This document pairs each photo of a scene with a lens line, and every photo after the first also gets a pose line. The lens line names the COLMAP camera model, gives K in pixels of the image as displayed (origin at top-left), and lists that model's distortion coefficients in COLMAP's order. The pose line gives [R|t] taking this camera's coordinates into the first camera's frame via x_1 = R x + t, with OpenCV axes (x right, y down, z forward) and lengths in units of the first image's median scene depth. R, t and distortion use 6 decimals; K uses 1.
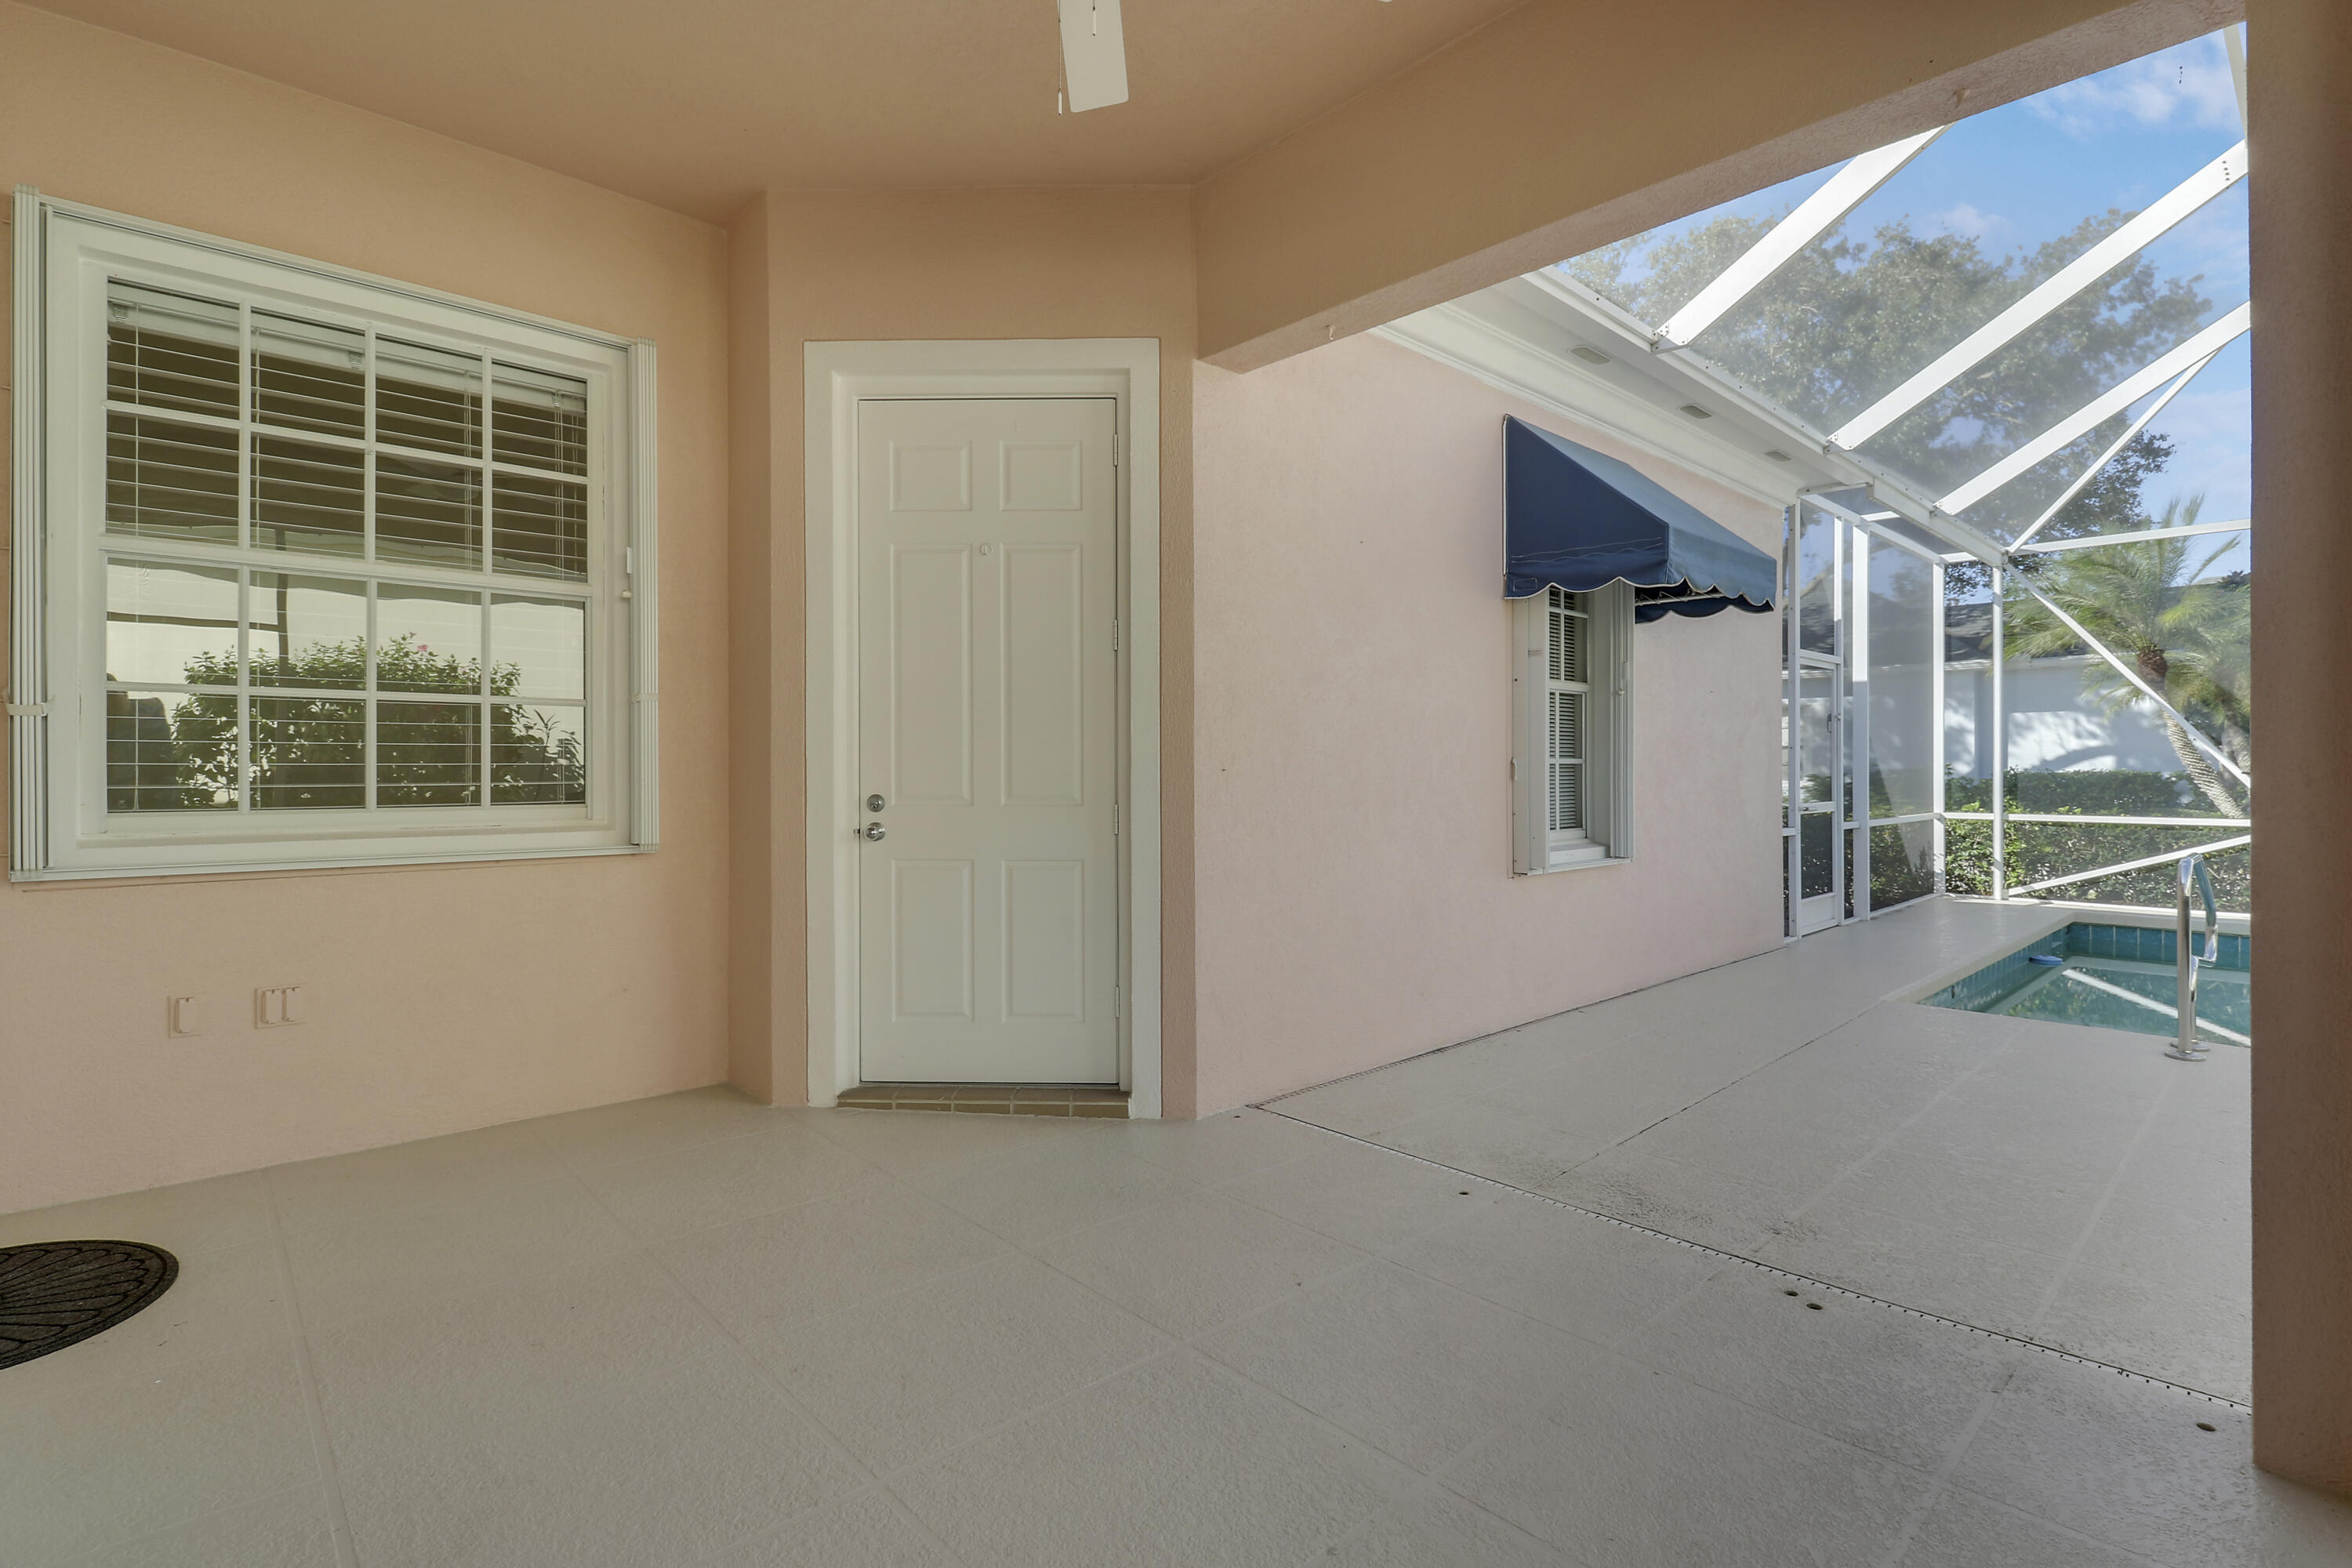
lens RADIAL K [[1115.6, 0, 1198.6], [0, 1115.6, 775.2], [0, 0, 1]] dist [0.003706, -0.011323]
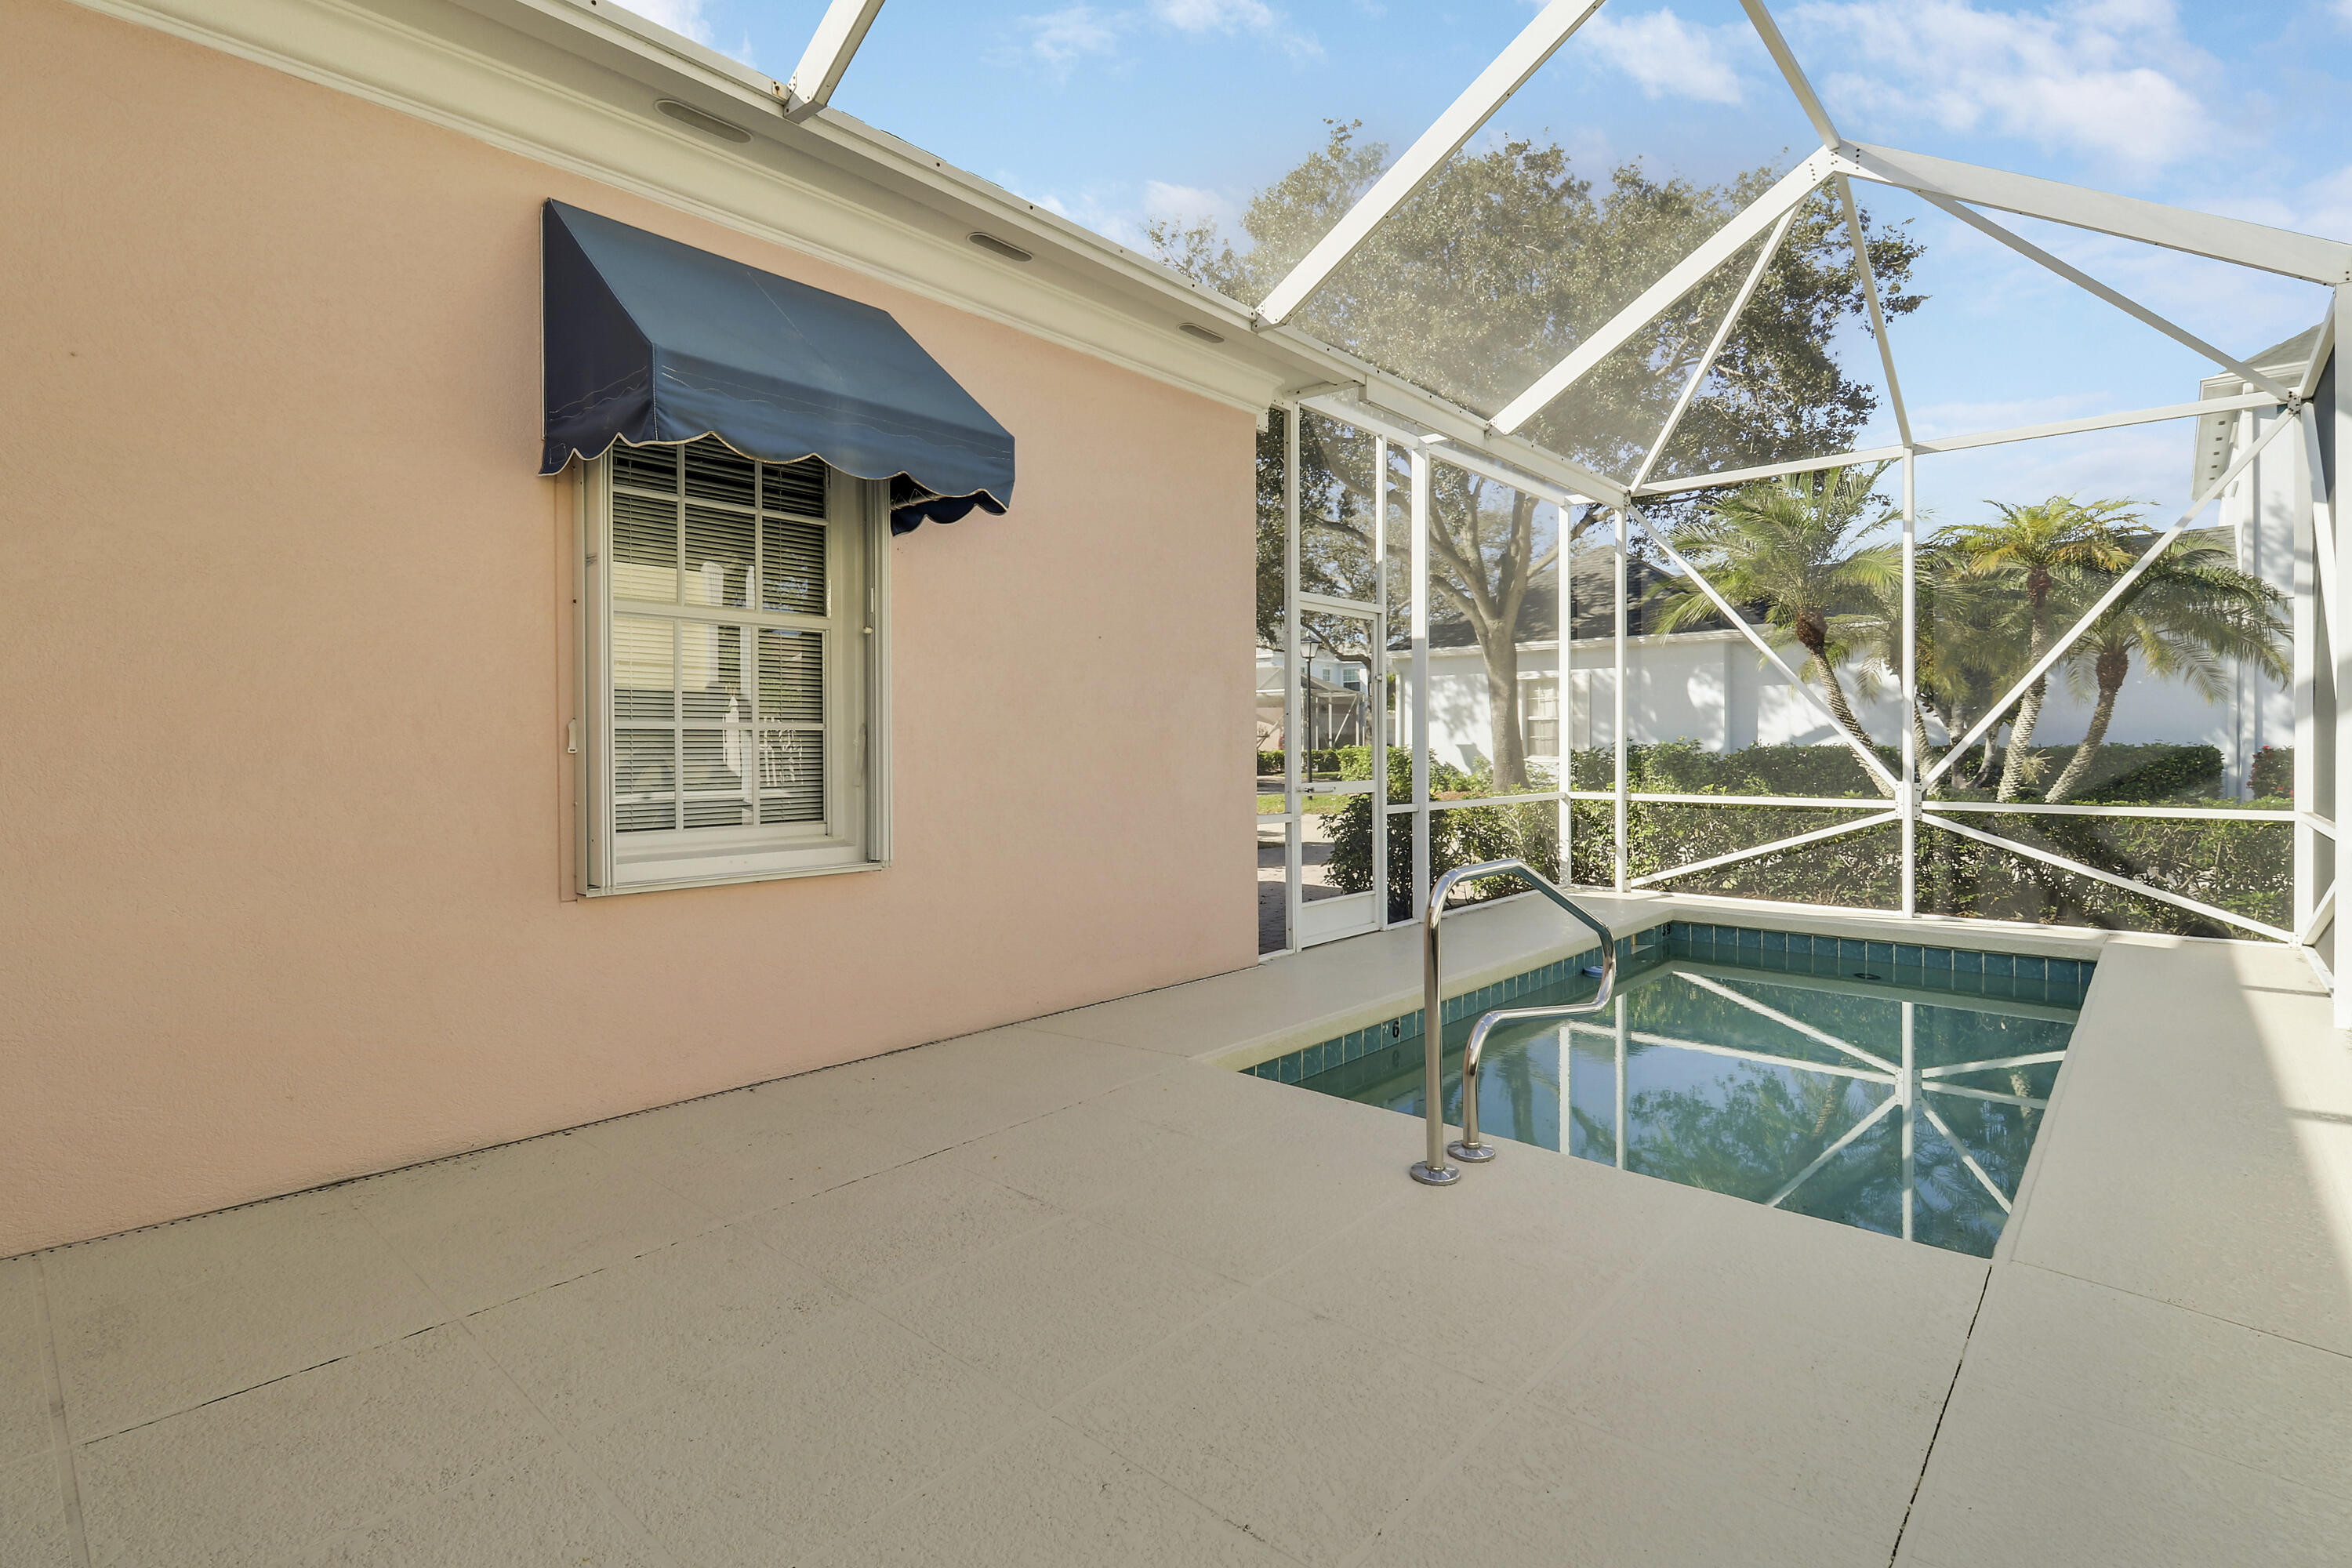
lens RADIAL K [[1115.6, 0, 1174.4], [0, 1115.6, 762.0], [0, 0, 1]] dist [0.003706, -0.011323]
pose [[0.996741, -0.002235, 0.080635, 0.300034], [0.001655, 0.999972, 0.007266, 0.003036], [-0.080649, -0.007109, 0.996717, 0.157721]]
